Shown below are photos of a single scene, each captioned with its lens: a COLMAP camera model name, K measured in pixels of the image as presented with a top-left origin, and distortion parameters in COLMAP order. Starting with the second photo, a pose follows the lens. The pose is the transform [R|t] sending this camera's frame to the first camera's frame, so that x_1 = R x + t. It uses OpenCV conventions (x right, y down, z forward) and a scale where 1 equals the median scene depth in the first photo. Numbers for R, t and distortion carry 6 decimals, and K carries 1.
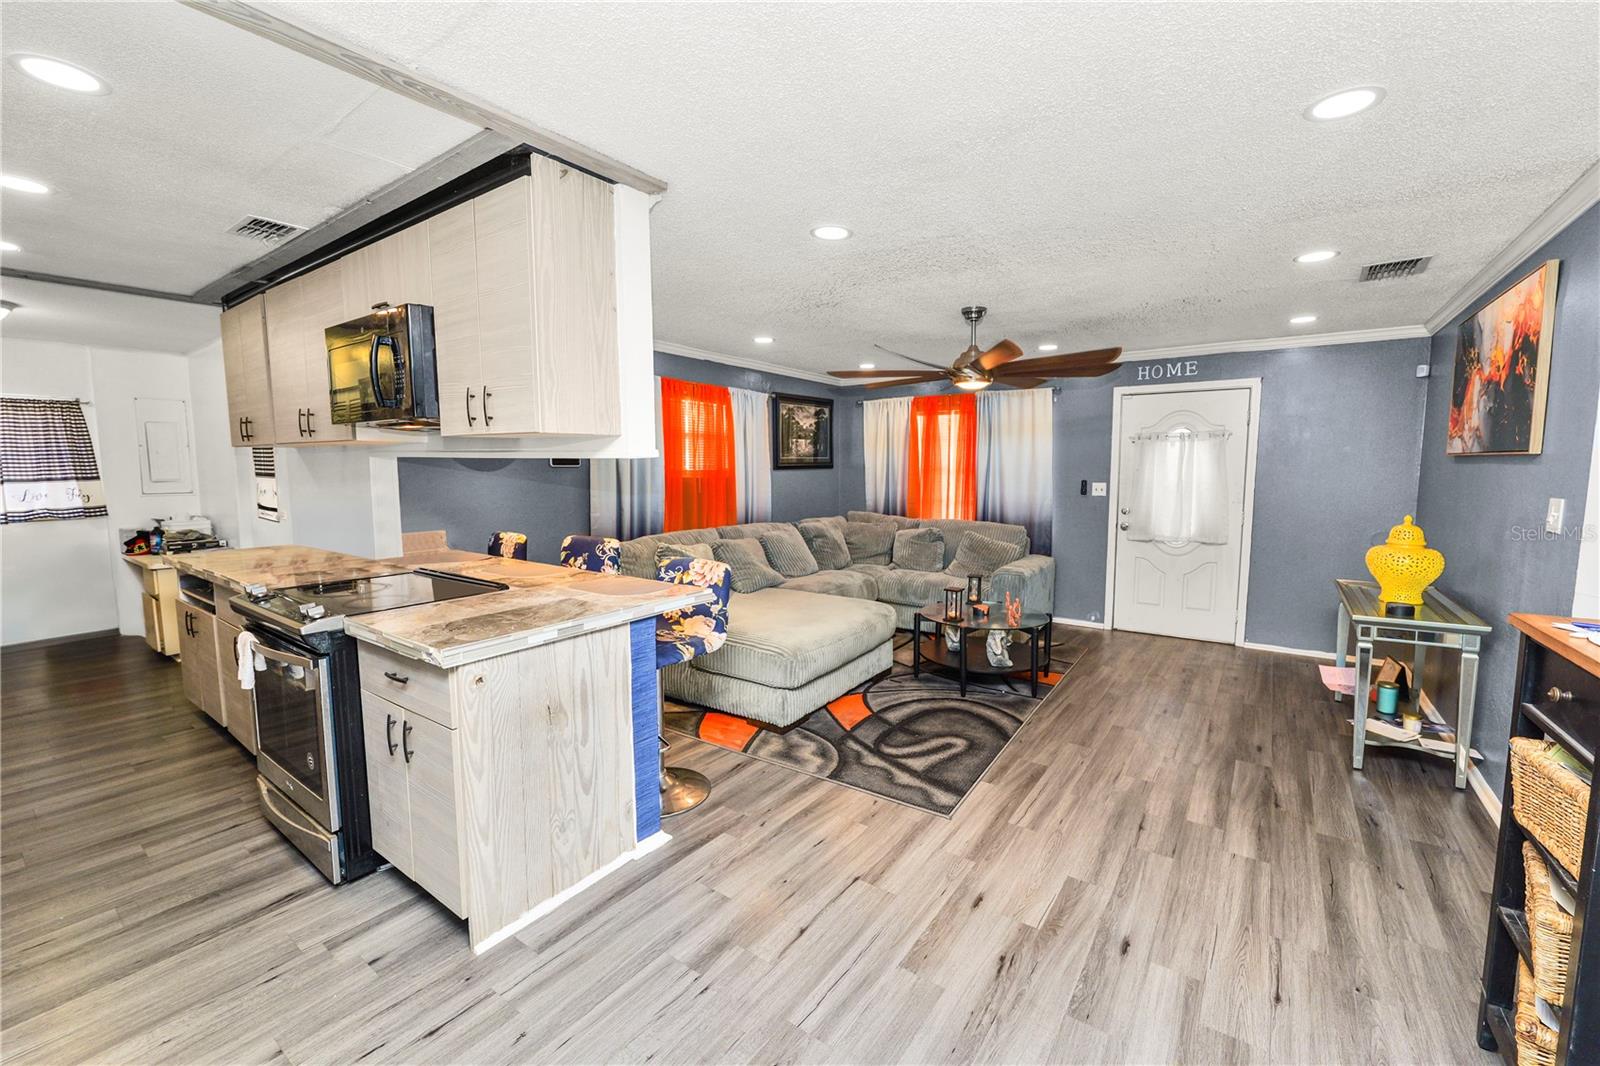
lens RADIAL K [[650.9, 0, 802.2], [0, 650.9, 532.0], [0, 0, 1]] dist [-0.009165, 0.000644]
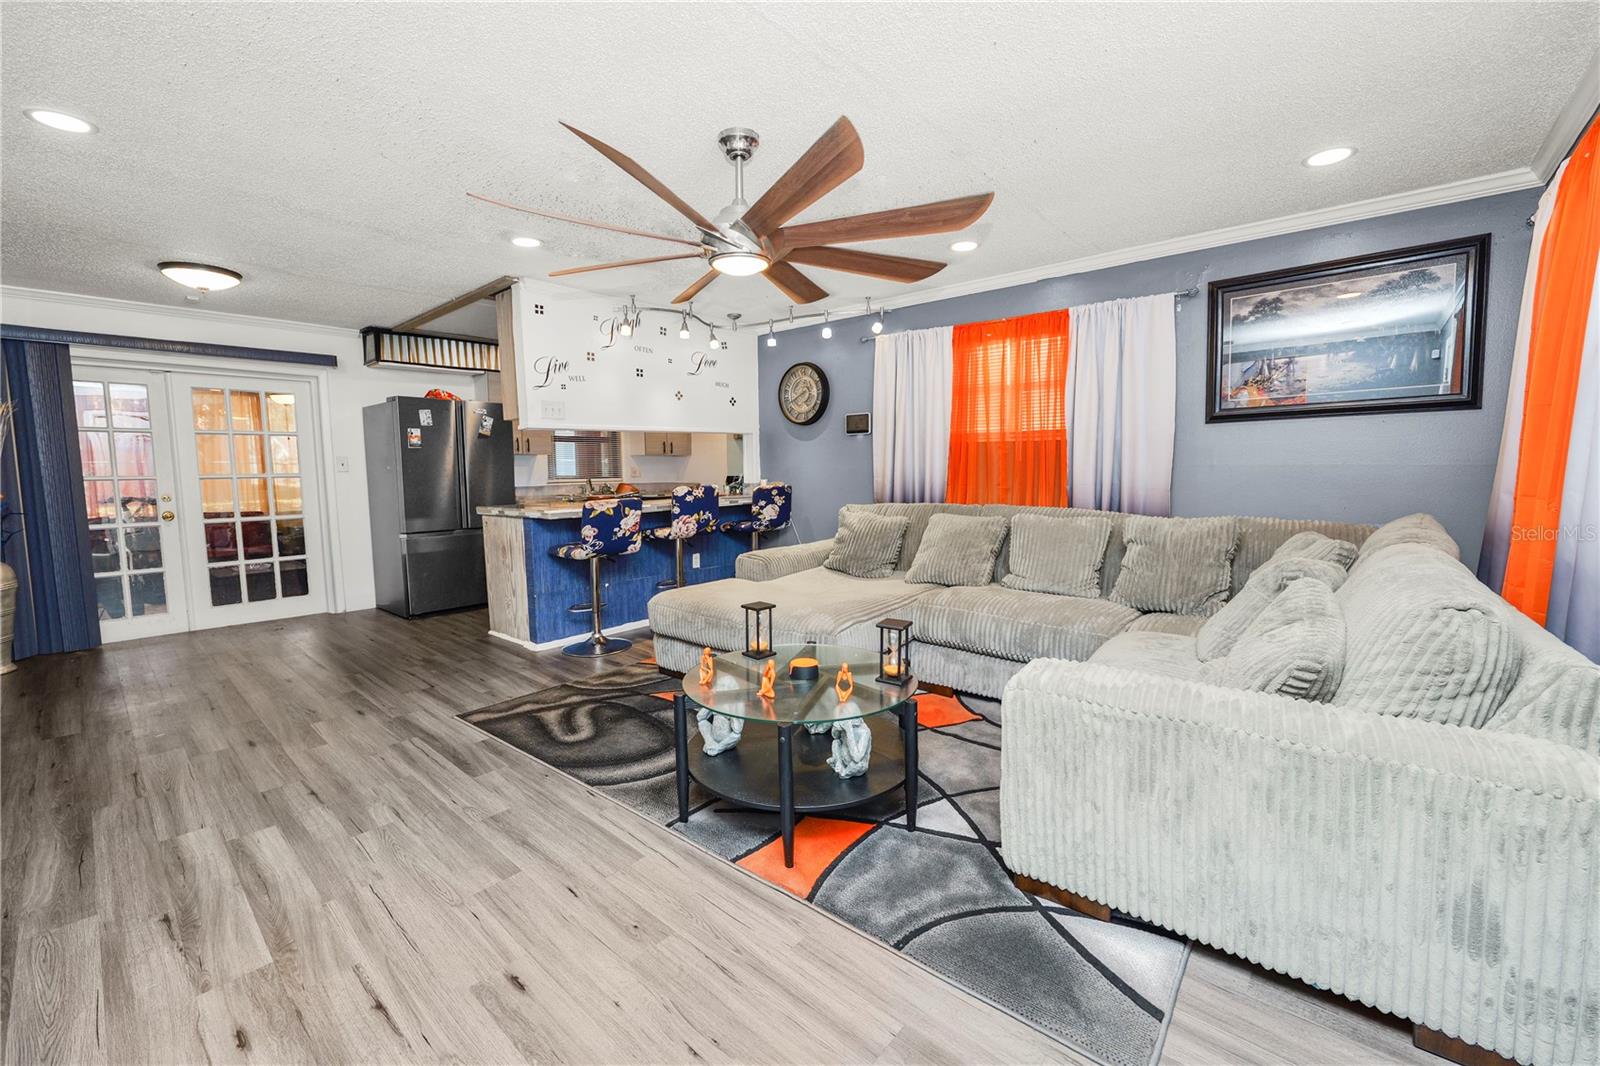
lens RADIAL K [[650.9, 0, 797.2], [0, 650.9, 521.4], [0, 0, 1]] dist [-0.009165, 0.000644]
pose [[-0.099472, 0.087745, -0.991164, 0.999201], [-0.084125, 0.991796, 0.096244, -0.065303], [0.991478, 0.092955, -0.091274, 1.292190]]
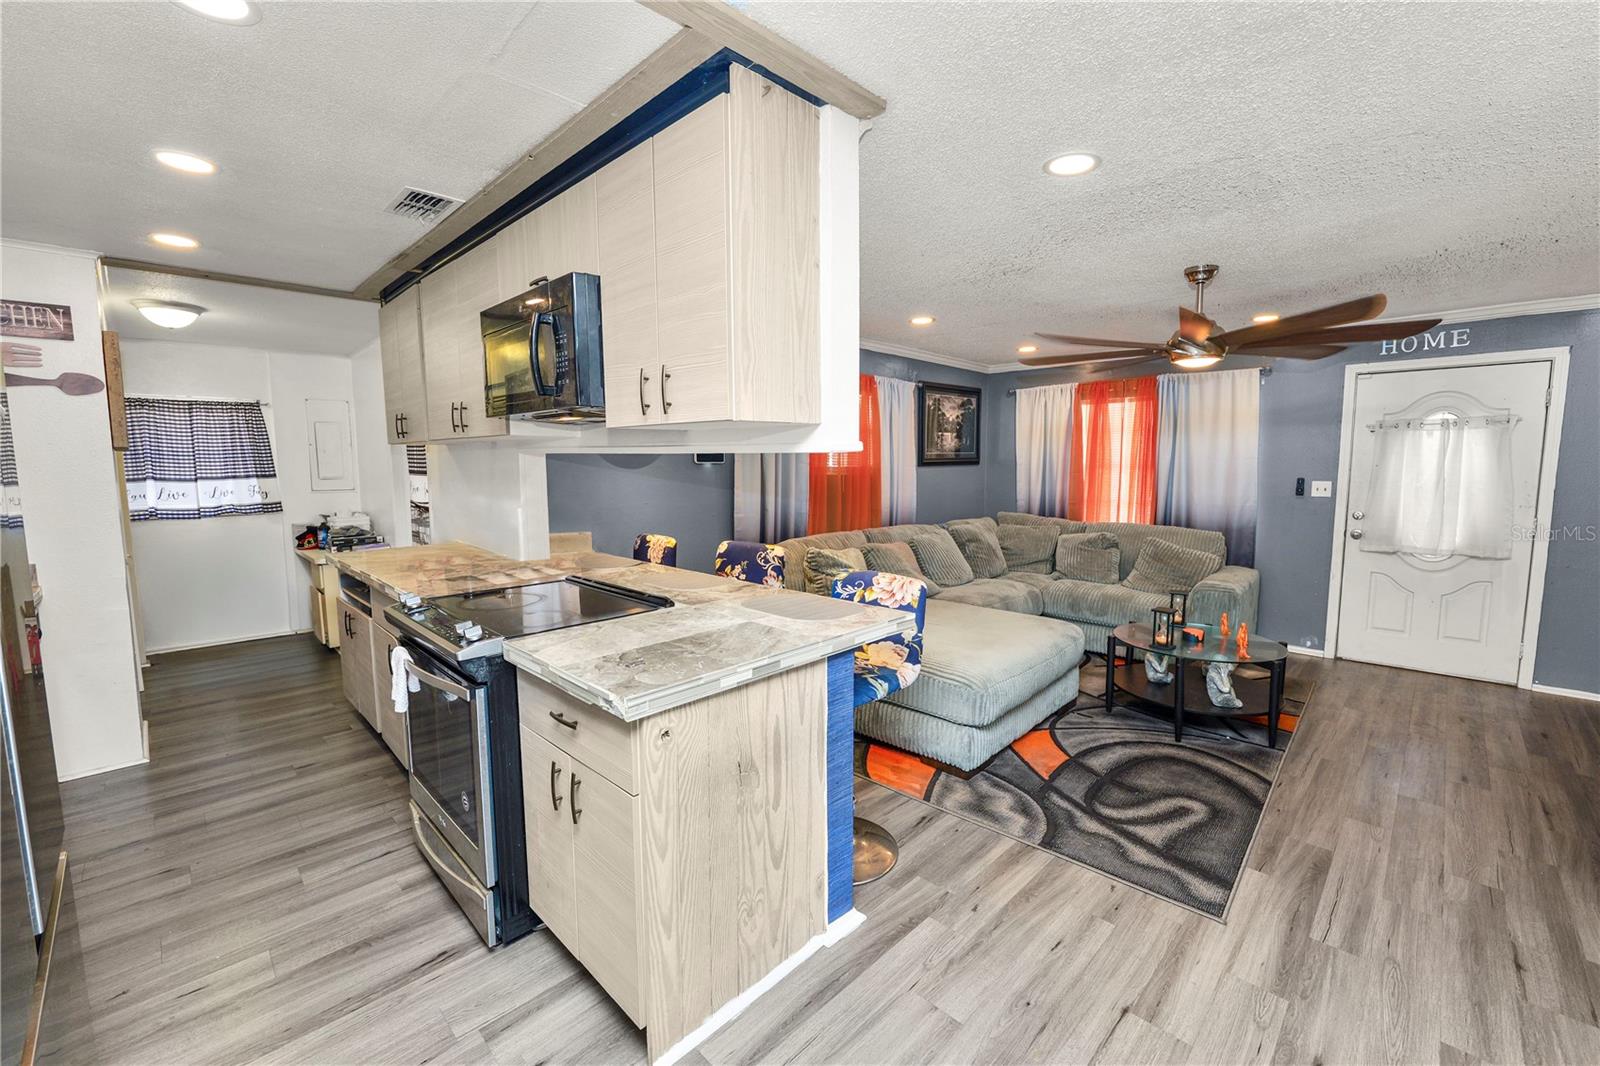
lens RADIAL K [[650.9, 0, 800.4], [0, 650.9, 532.8], [0, 0, 1]] dist [-0.009165, 0.000644]
pose [[0.987681, 0.013170, -0.155928, -0.115425], [-0.012168, 0.999899, 0.007383, -0.013024], [0.156010, -0.005395, 0.987741, 0.132290]]
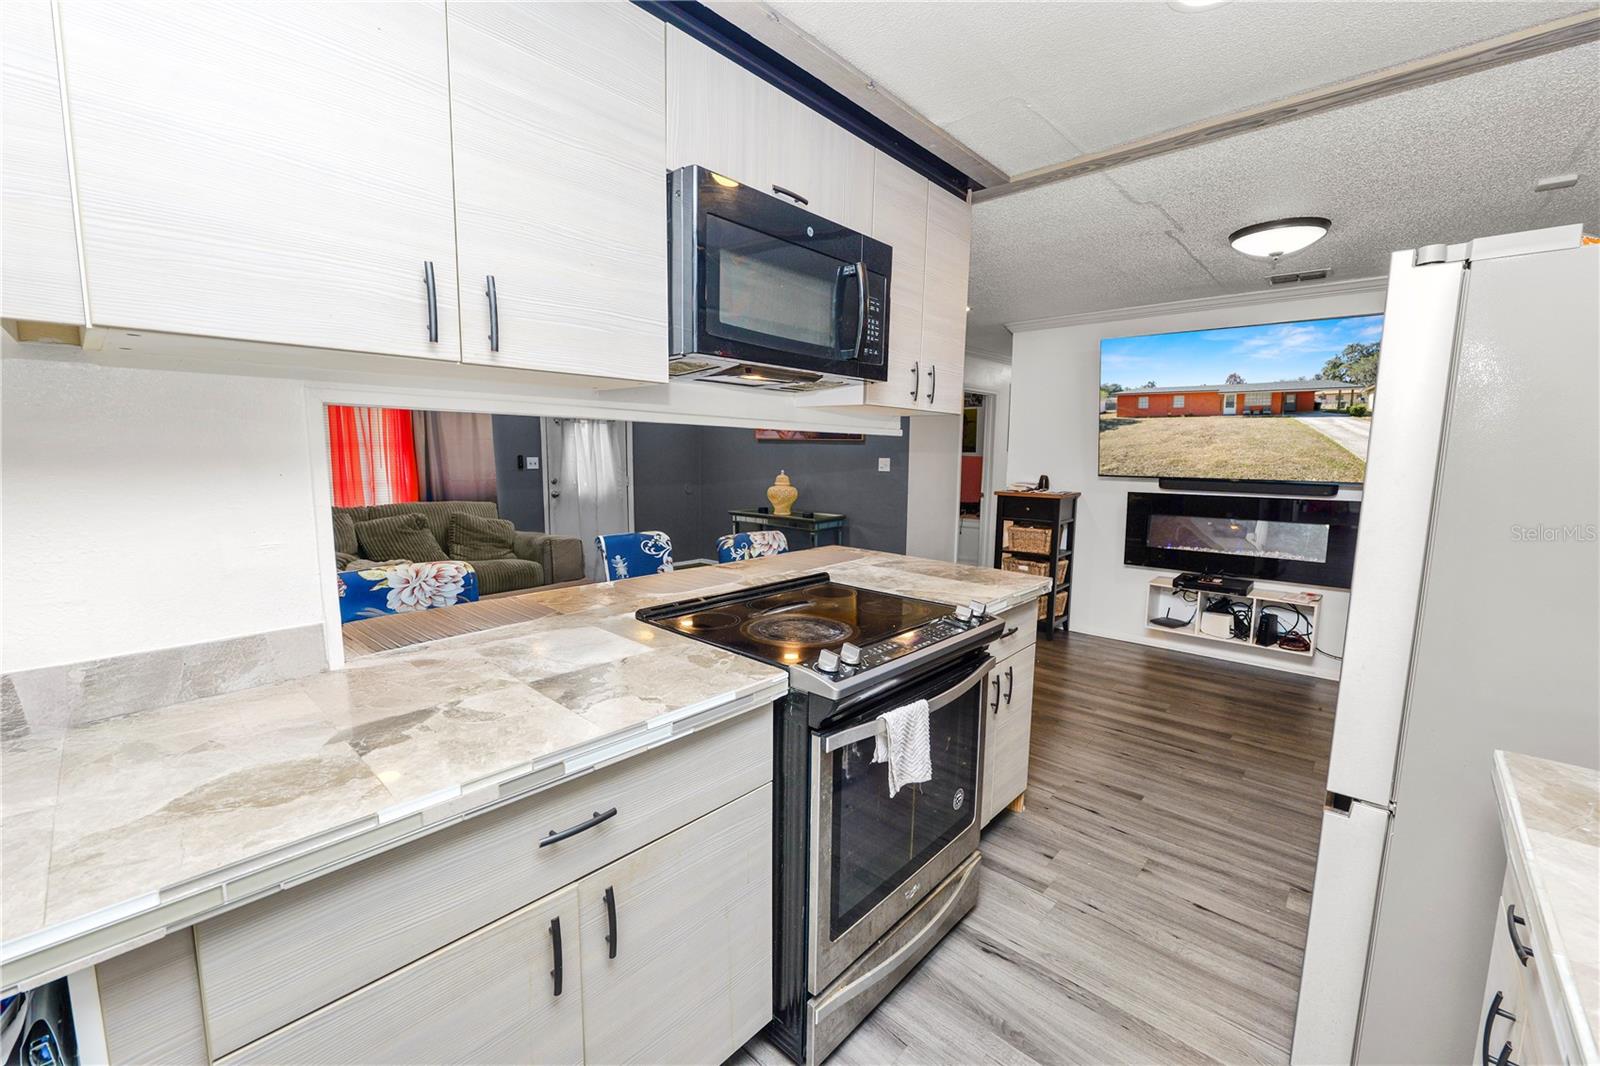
lens RADIAL K [[650.9, 0, 797.8], [0, 650.9, 532.6], [0, 0, 1]] dist [-0.009165, 0.000644]
pose [[0.121541, -0.125278, 0.984649, -0.988207], [0.089106, 0.989375, 0.114880, -0.058773], [-0.988579, 0.073775, 0.131413, 0.679934]]
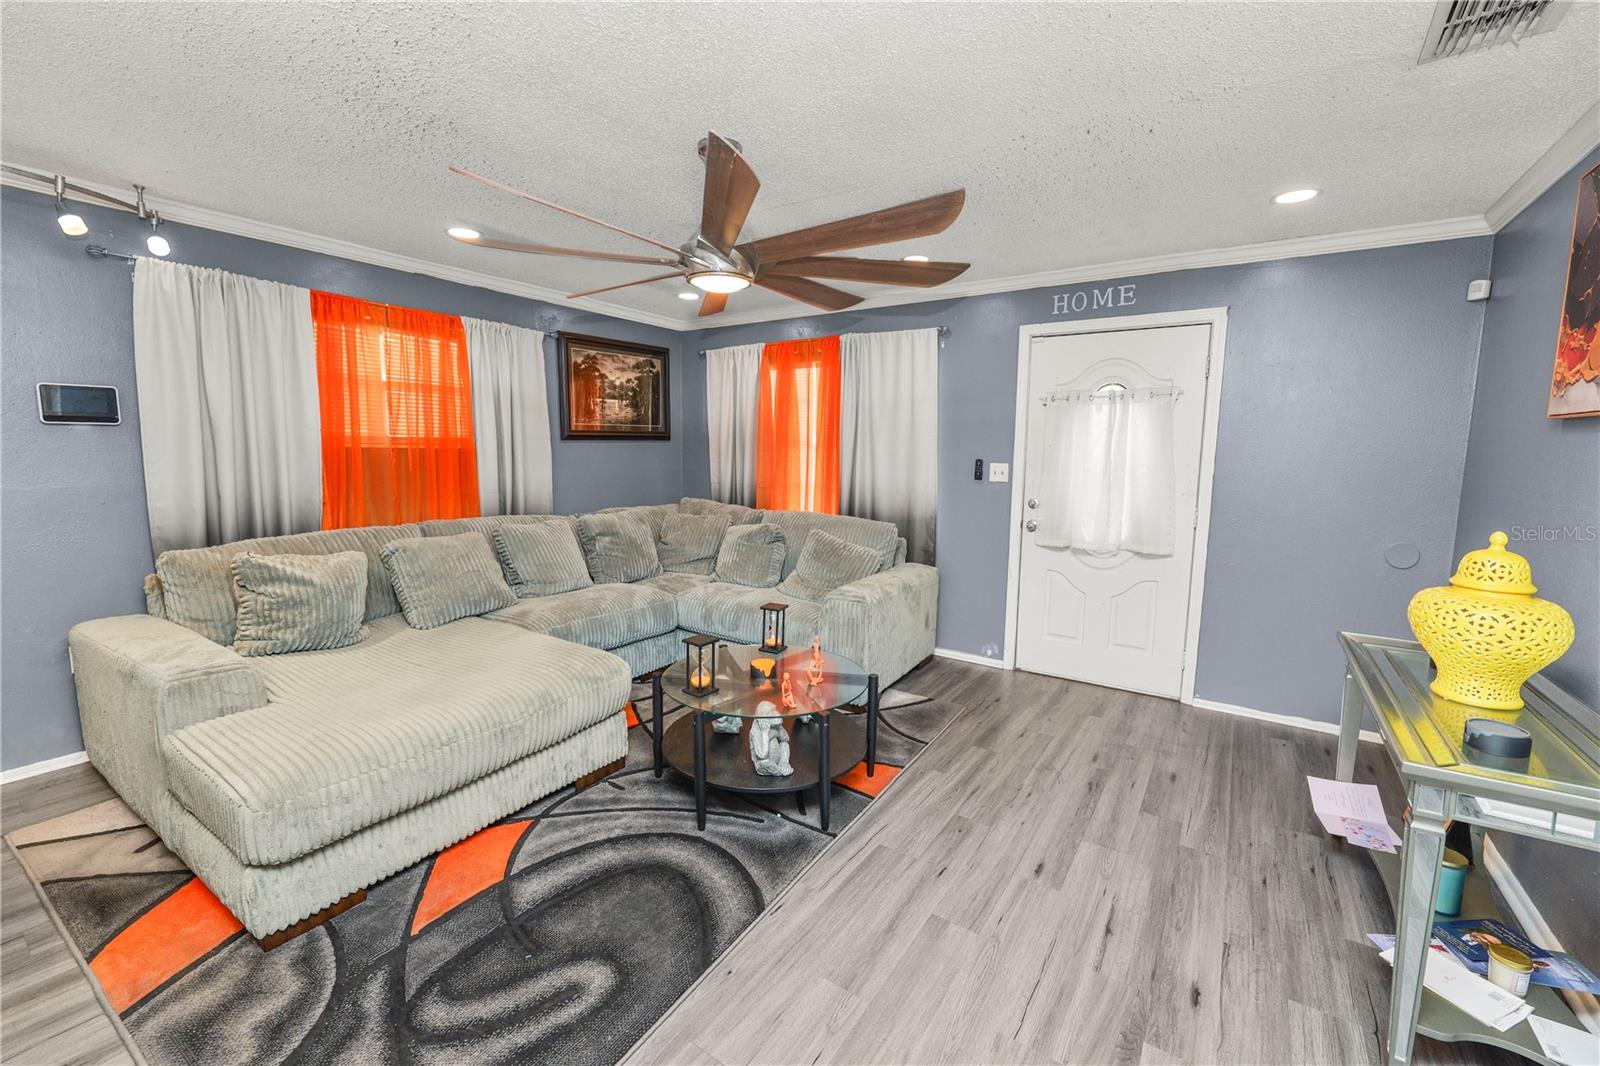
lens RADIAL K [[650.9, 0, 798.3], [0, 650.9, 528.0], [0, 0, 1]] dist [-0.009165, 0.000644]
pose [[0.999552, 0.009967, 0.028227, 0.361908], [-0.010648, 0.999653, 0.024086, -0.033195], [-0.027978, -0.024376, 0.999311, 0.491735]]
